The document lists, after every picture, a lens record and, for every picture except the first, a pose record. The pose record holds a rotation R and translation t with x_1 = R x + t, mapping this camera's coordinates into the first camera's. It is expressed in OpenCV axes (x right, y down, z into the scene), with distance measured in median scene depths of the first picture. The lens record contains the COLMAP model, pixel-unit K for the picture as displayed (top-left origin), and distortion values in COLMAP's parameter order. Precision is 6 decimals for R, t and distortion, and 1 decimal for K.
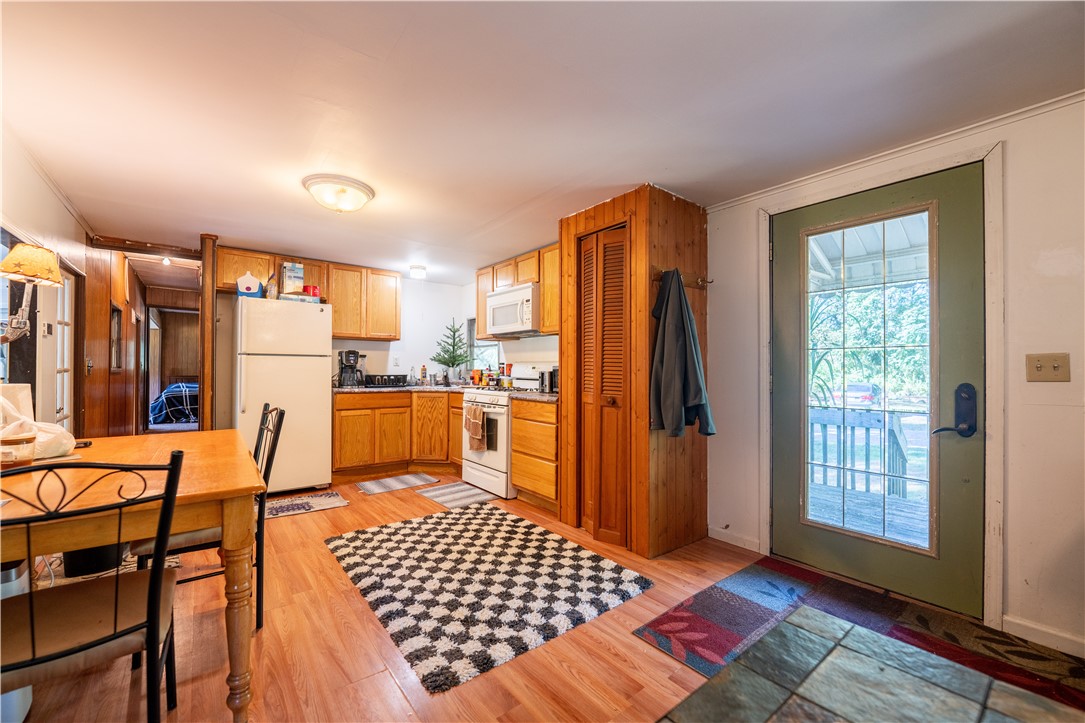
lens RADIAL K [[441.7, 0, 537.1], [0, 441.7, 365.2], [0, 0, 1]] dist [-0.009003, -0.002417]
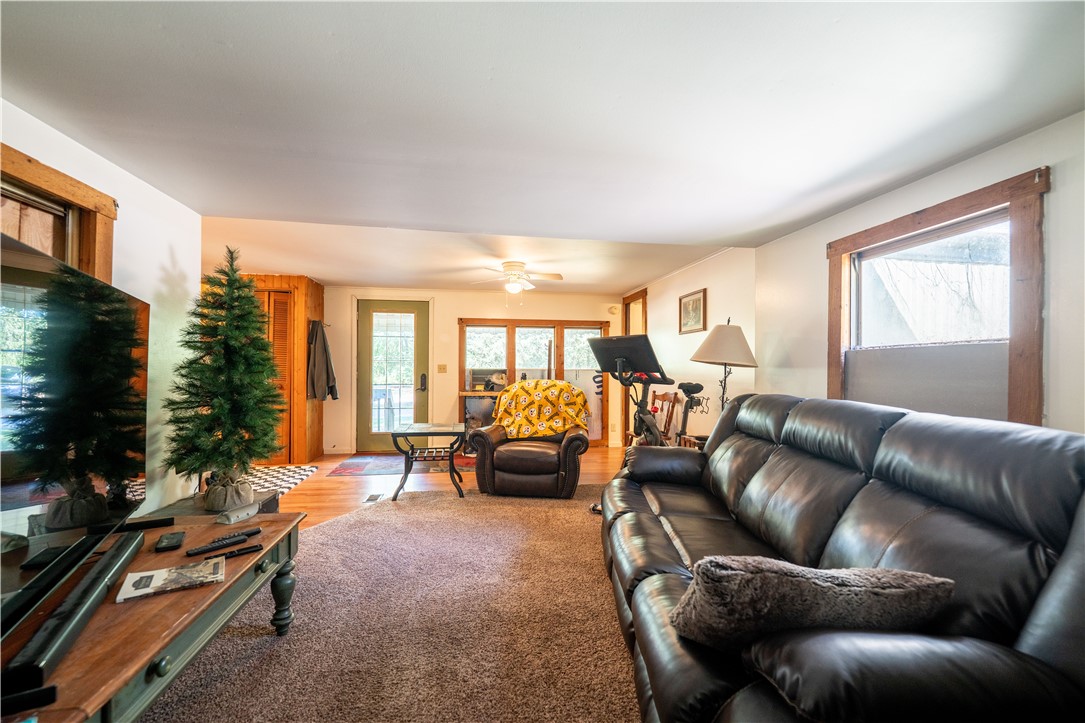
lens RADIAL K [[441.7, 0, 536.1], [0, 441.7, 364.1], [0, 0, 1]] dist [-0.009003, -0.002417]
pose [[0.487144, 0.010284, 0.873261, -0.804117], [-0.008657, 0.999938, -0.006946, -0.005363], [-0.873279, -0.004176, 0.487203, -0.718925]]
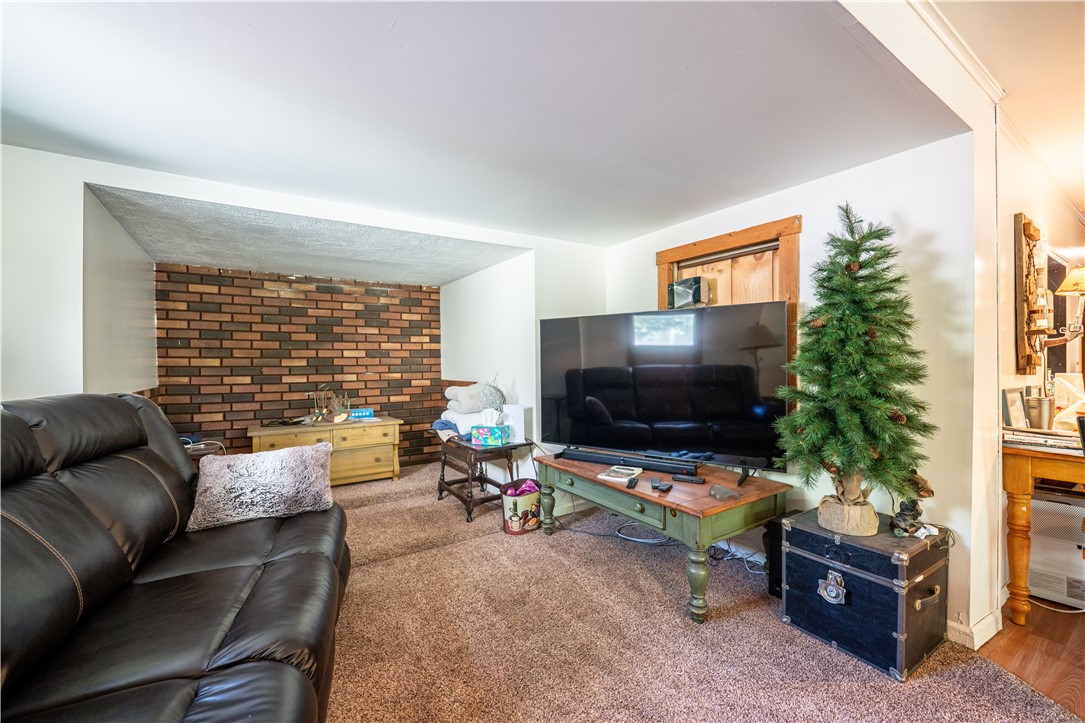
lens RADIAL K [[441.7, 0, 547.1], [0, 441.7, 364.5], [0, 0, 1]] dist [-0.009003, -0.002417]
pose [[-0.076298, 0.005277, -0.997071, 0.141878], [0.008967, 0.999949, 0.004606, 0.004564], [0.997045, -0.008589, -0.076341, -0.294211]]
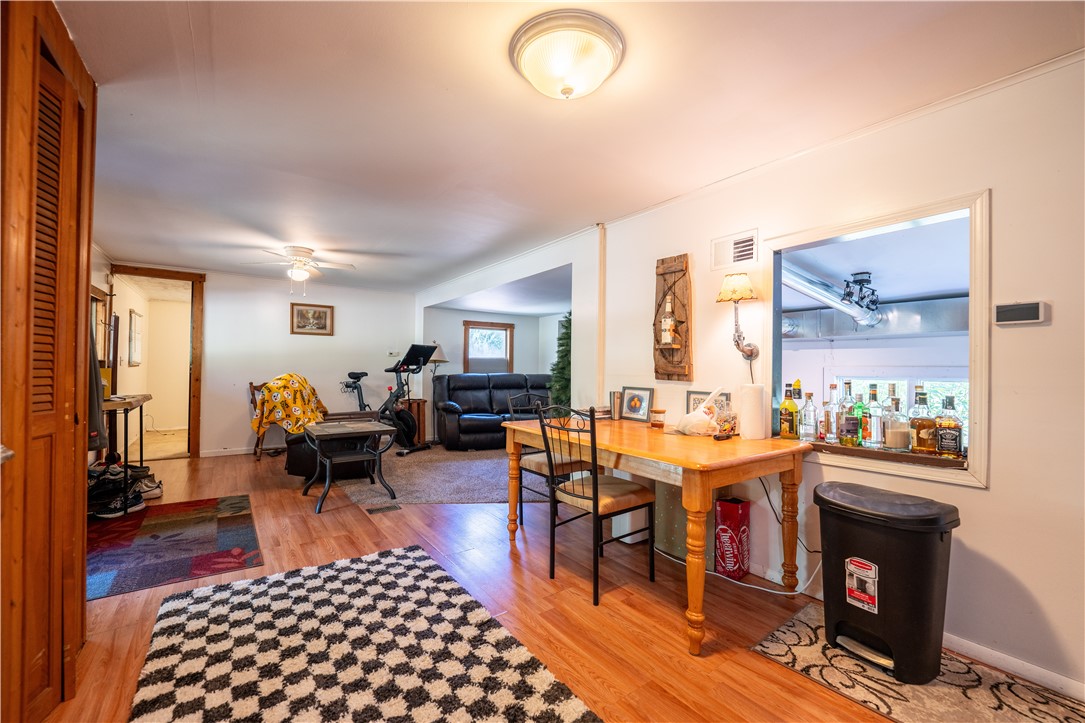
lens RADIAL K [[441.7, 0, 542.4], [0, 441.7, 362.2], [0, 0, 1]] dist [-0.009003, -0.002417]
pose [[-0.999266, -0.012858, 0.036090, -0.383309], [-0.013377, 0.999810, -0.014171, 0.008181], [-0.035901, -0.014643, -0.999248, 1.342163]]
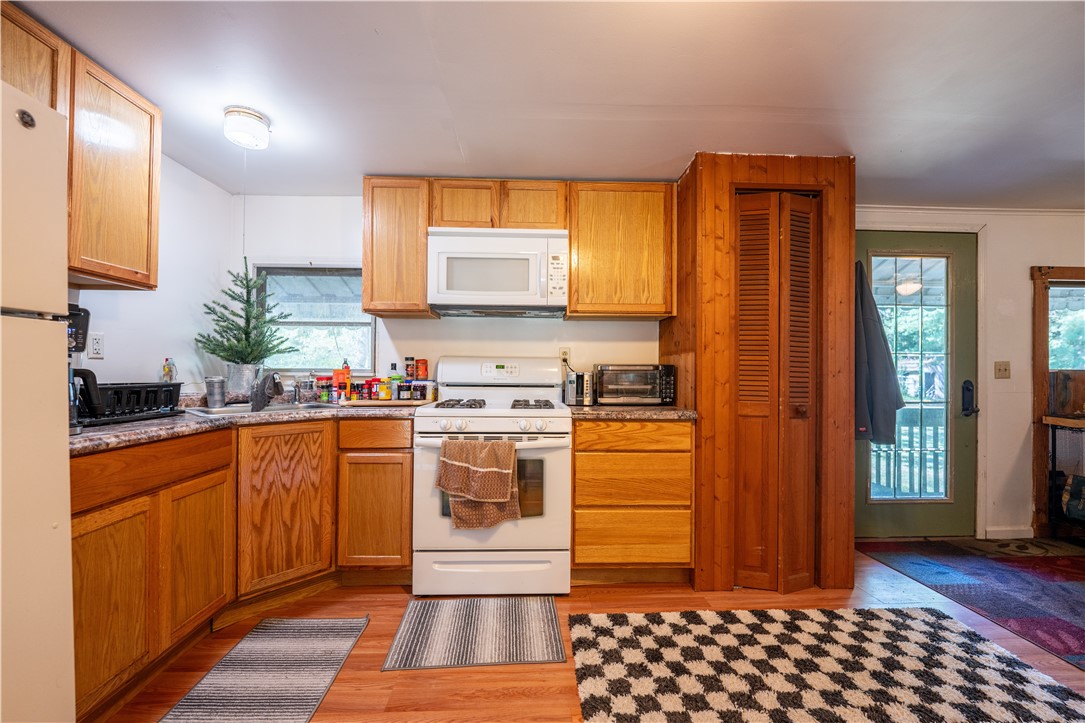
lens RADIAL K [[441.7, 0, 537.5], [0, 441.7, 365.3], [0, 0, 1]] dist [-0.009003, -0.002417]
pose [[0.579333, 0.004607, 0.815078, -0.664386], [-0.011561, 0.999930, 0.002565, 0.002666], [-0.815009, -0.010909, 0.579346, 0.823197]]
